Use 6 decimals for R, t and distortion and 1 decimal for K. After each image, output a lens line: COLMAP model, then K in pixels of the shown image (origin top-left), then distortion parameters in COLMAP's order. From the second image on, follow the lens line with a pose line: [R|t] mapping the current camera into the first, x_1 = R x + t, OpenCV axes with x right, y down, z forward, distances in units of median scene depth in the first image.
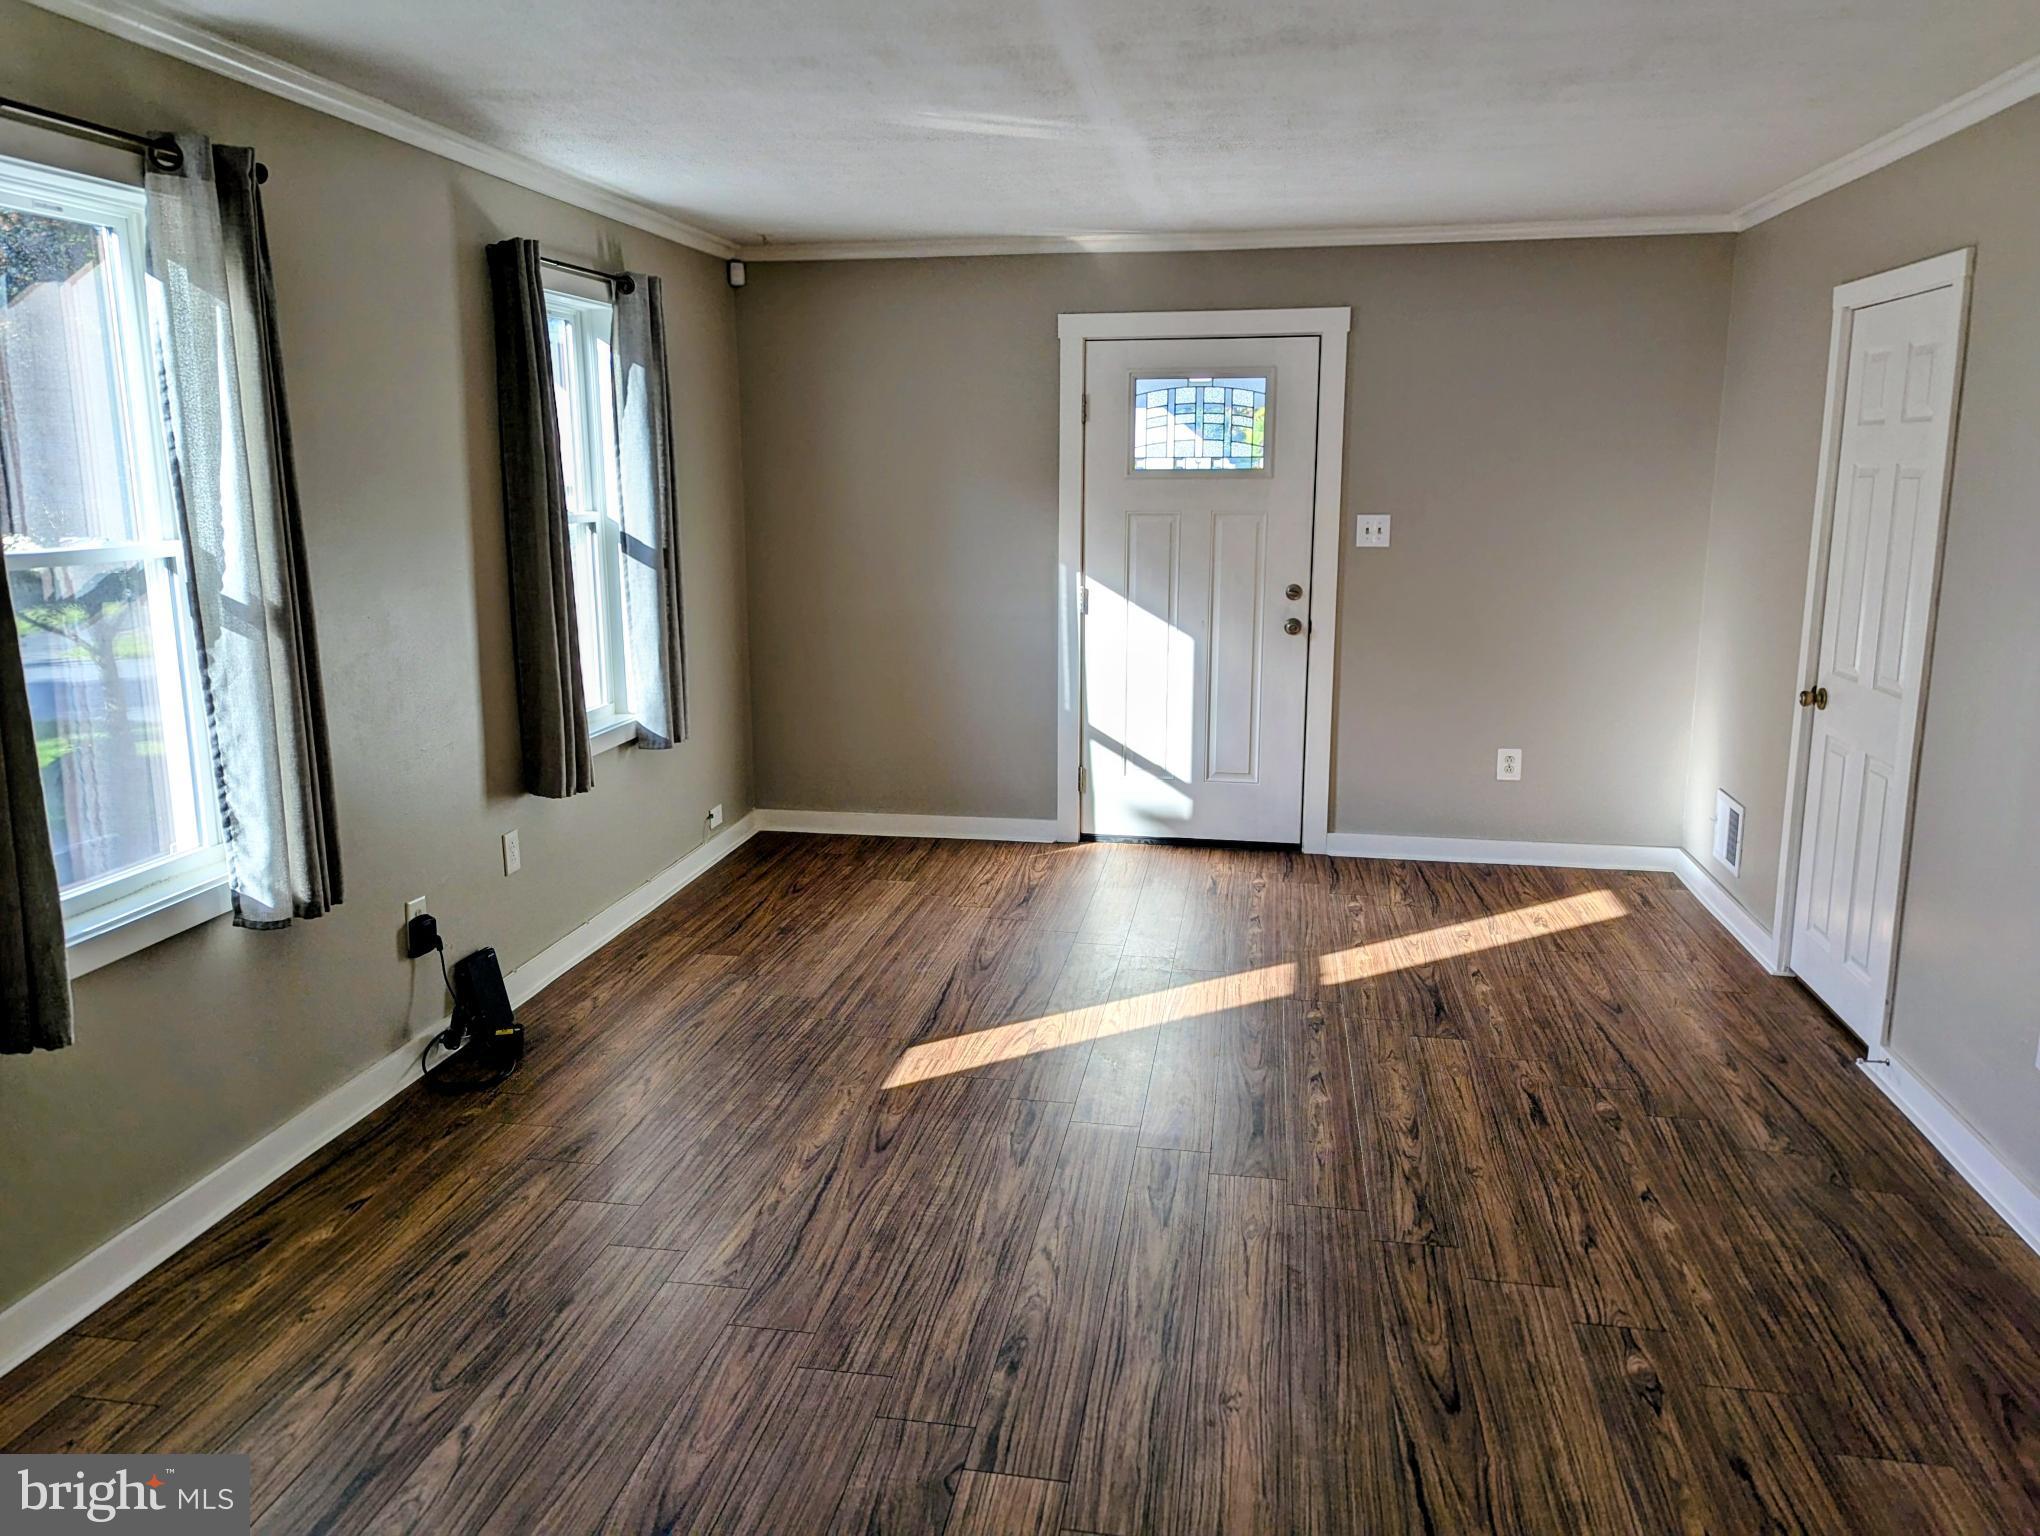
lens RADIAL K [[1442.0, 0, 1024.8], [0, 1442.0, 758.6], [0, 0, 1]] dist [0.057773, -0.048506]
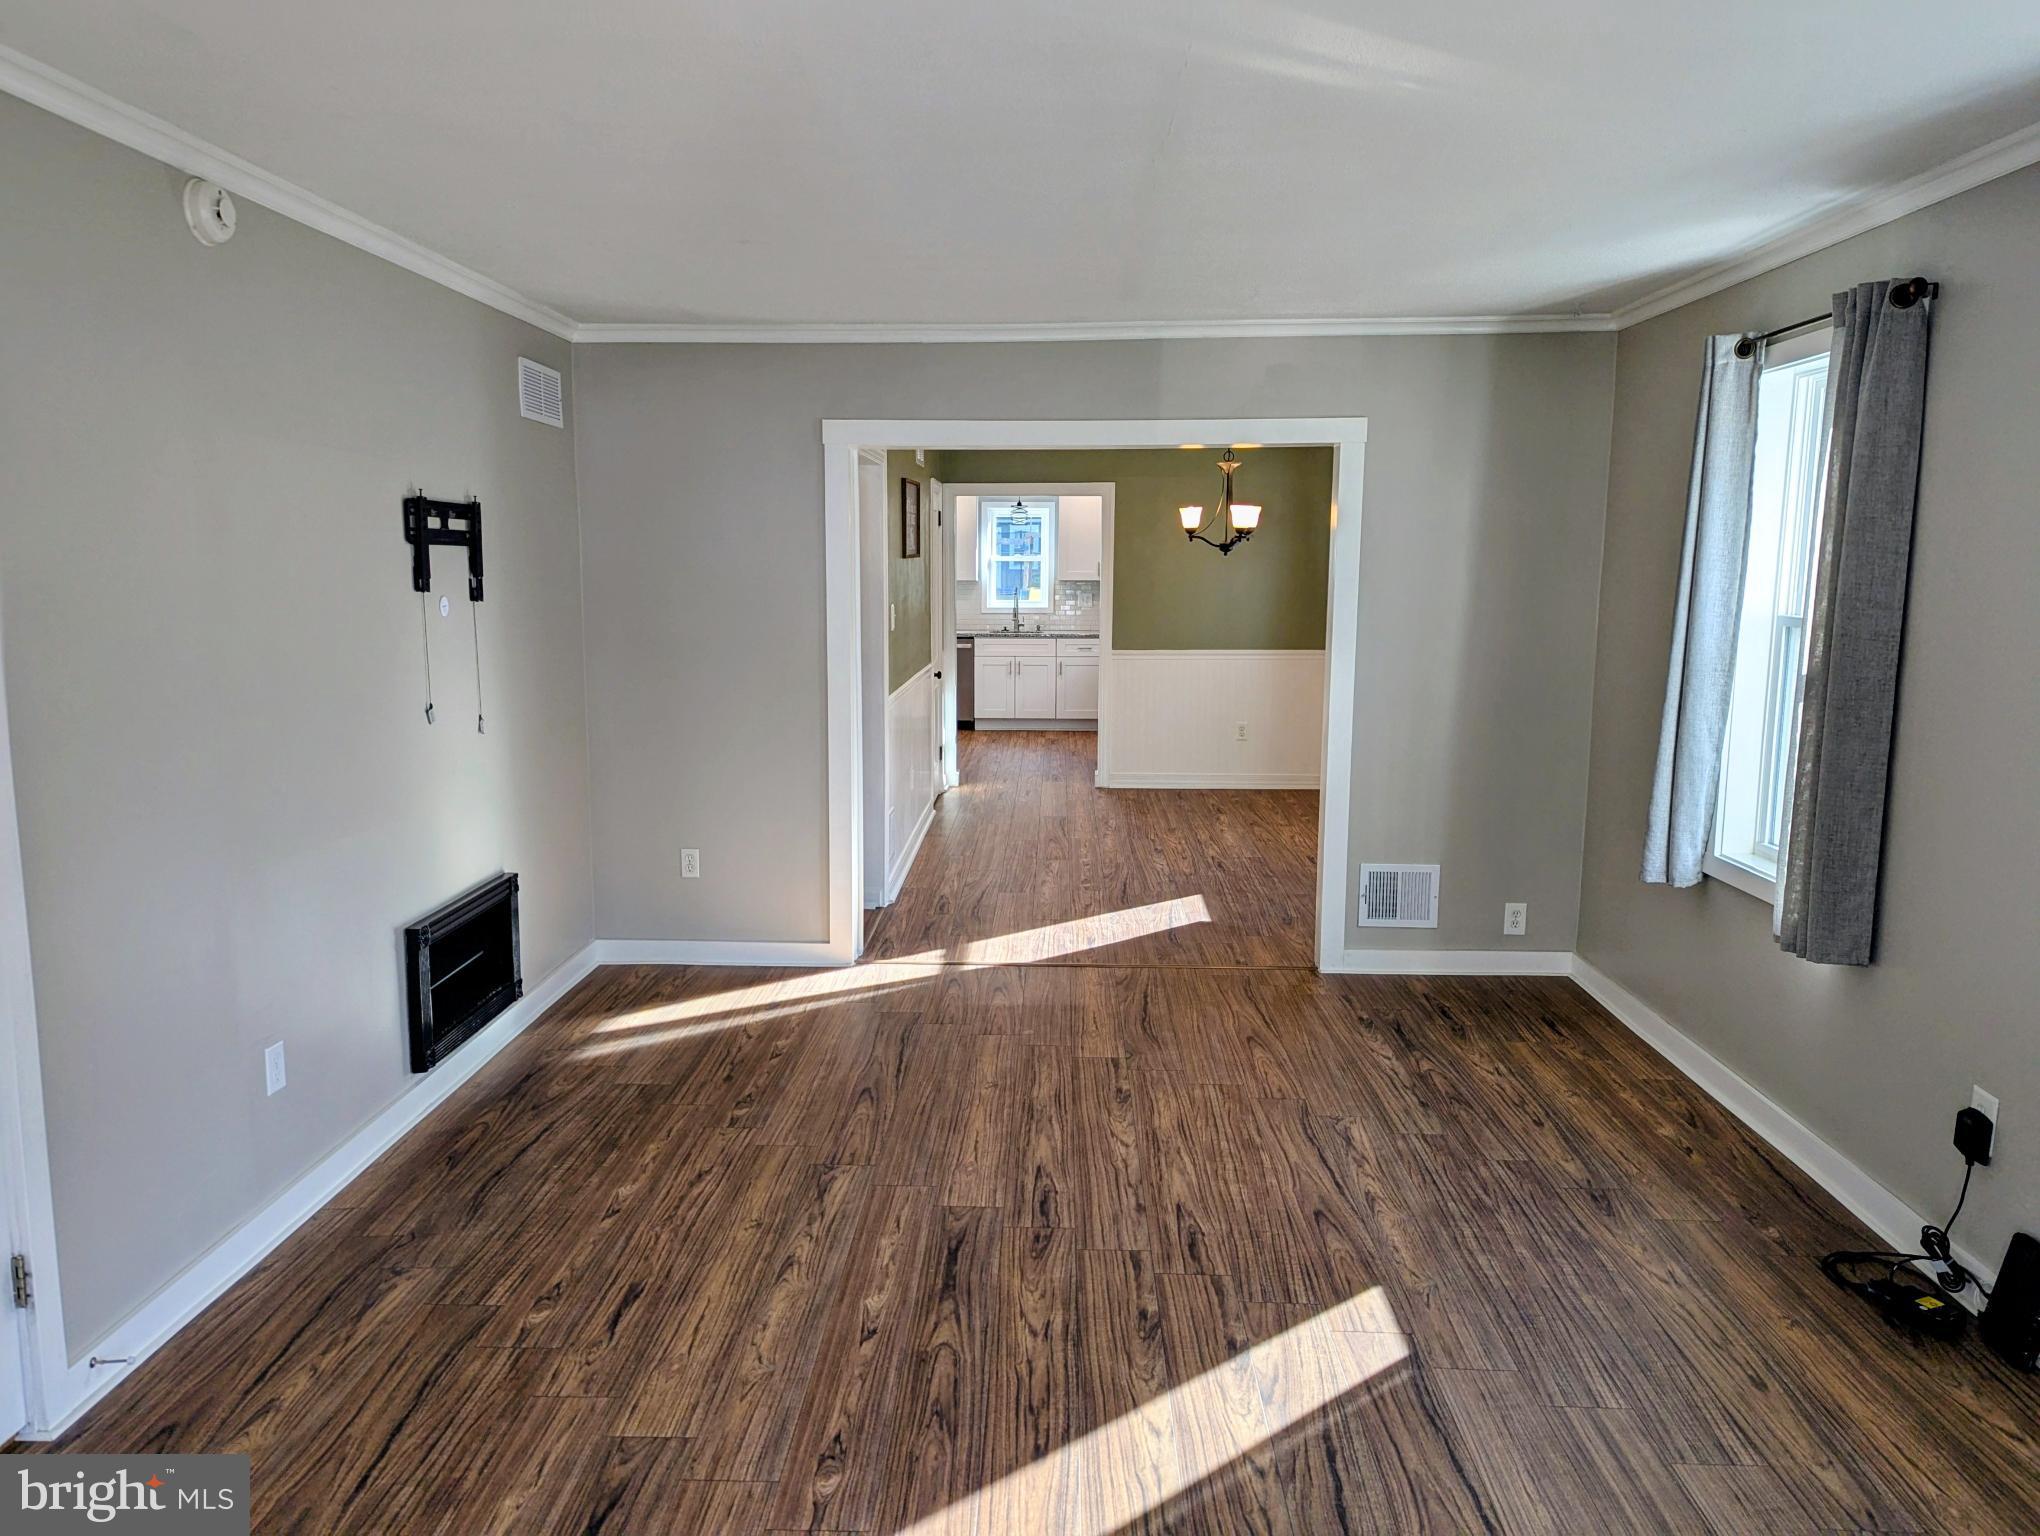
lens RADIAL K [[1442.0, 0, 1024.8], [0, 1442.0, 758.6], [0, 0, 1]] dist [0.057773, -0.048506]
pose [[-0.990066, 0.017420, -0.139523, 0.268021], [-0.030306, 0.942535, 0.332731, -0.406558], [0.137301, 0.333654, -0.932643, 1.981657]]
